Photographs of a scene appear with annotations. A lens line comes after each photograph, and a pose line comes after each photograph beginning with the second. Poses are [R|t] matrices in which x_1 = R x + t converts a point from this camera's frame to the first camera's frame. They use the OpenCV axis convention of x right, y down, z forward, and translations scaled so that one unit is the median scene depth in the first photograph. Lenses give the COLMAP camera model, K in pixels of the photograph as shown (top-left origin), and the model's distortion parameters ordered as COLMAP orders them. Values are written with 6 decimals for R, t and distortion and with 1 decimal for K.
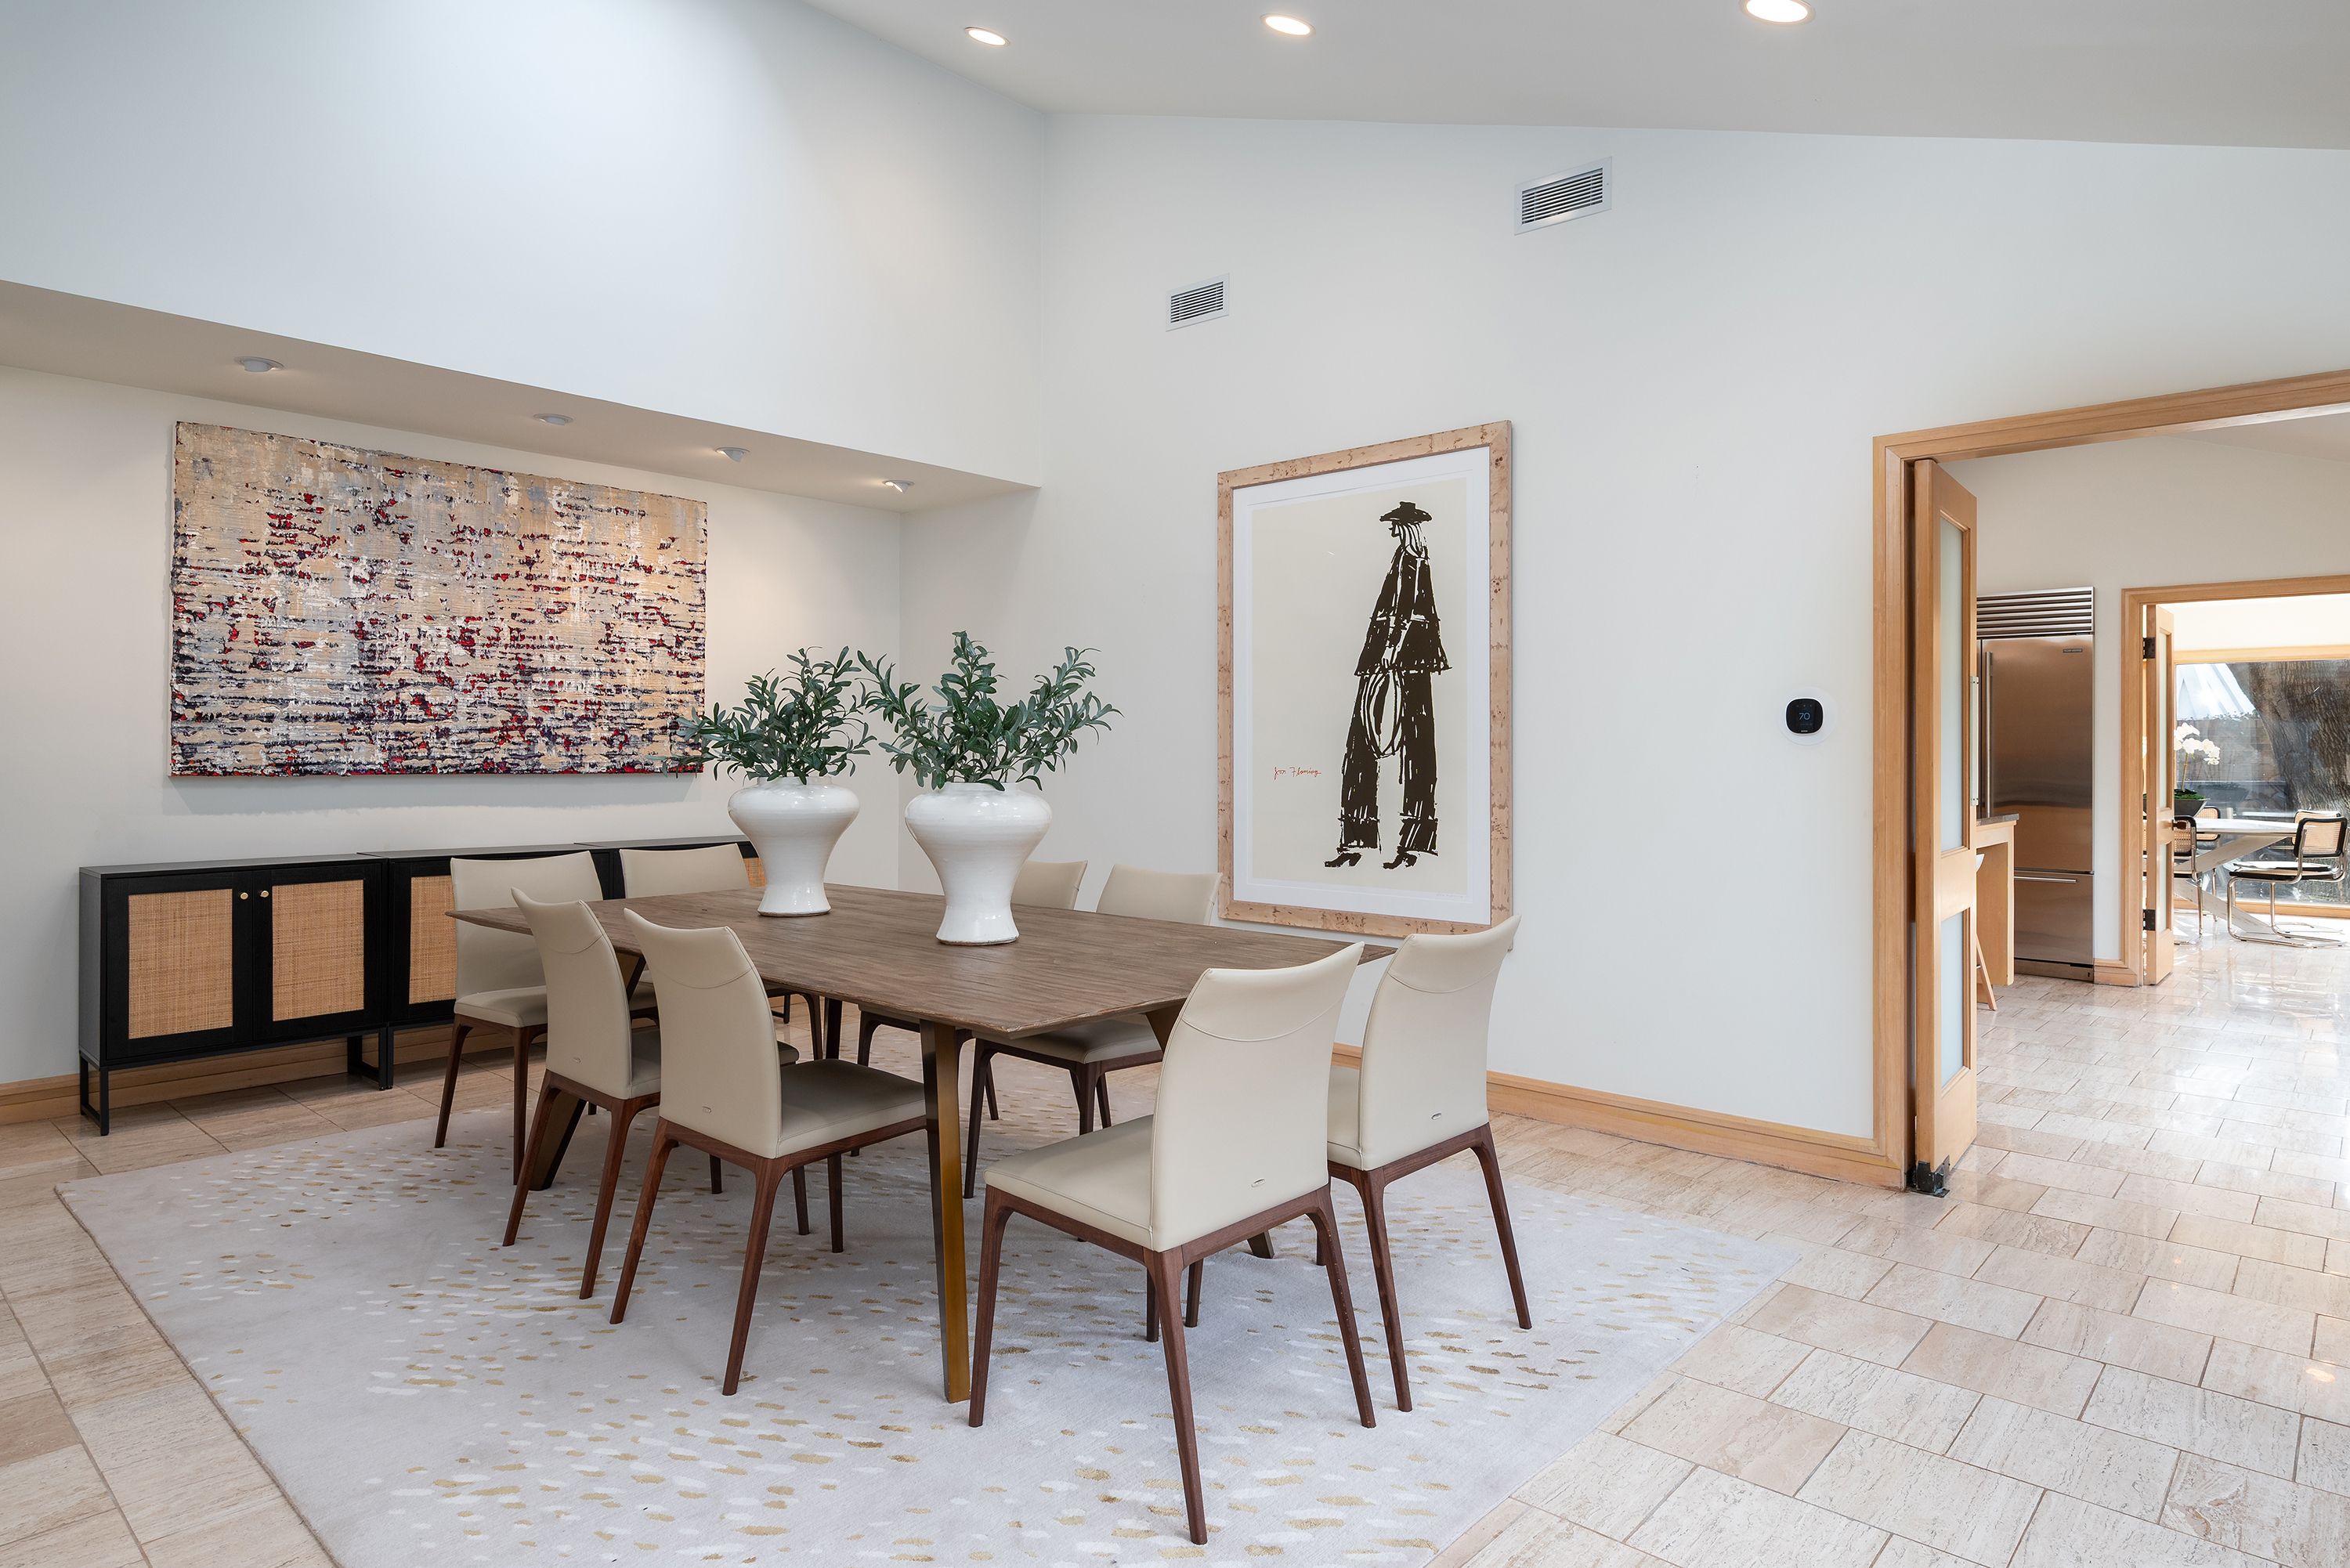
lens RADIAL K [[1363.0, 0, 1188.9], [0, 1363.0, 777.4], [0, 0, 1]] dist [-0.004315, -0.000260]
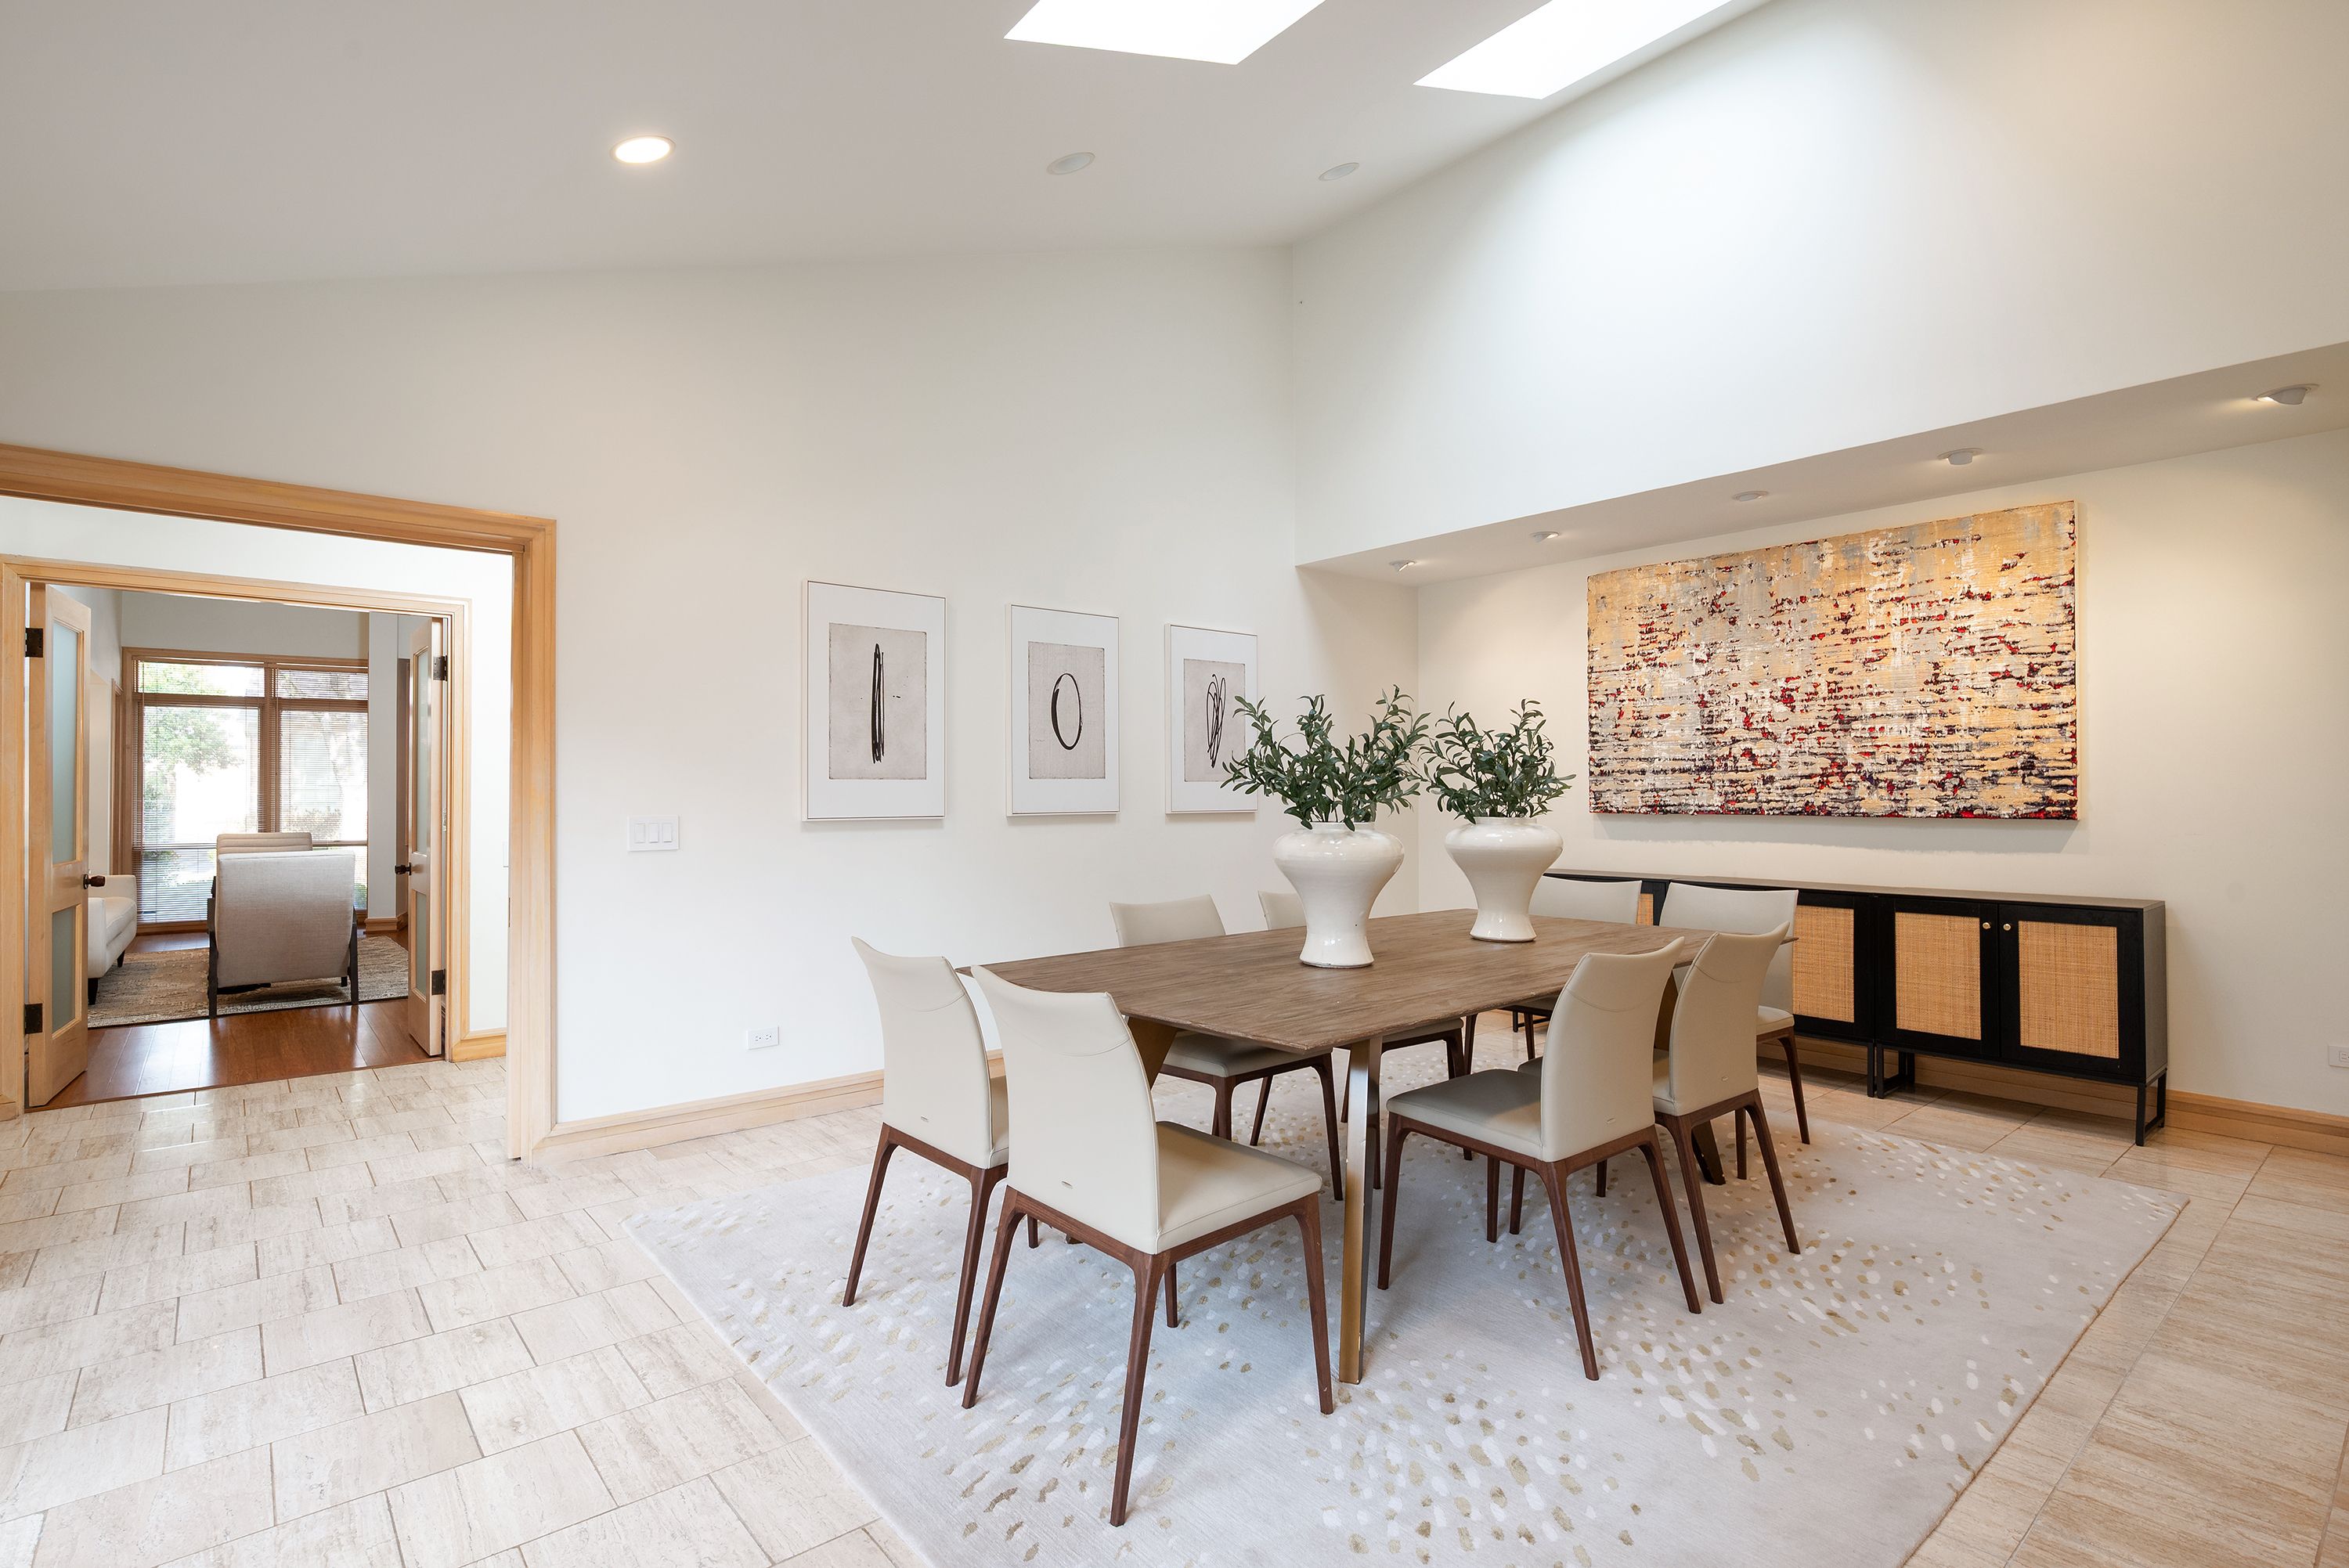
lens RADIAL K [[1107.3, 0, 1095.4], [0, 1107.3, 783.3], [0, 0, 1]] dist [-0.000977, 0.000168]
pose [[-0.174025, -0.017133, -0.984592, 0.480880], [-0.020662, 0.999692, -0.013744, -0.004981], [0.984524, 0.017952, -0.174325, 0.596221]]
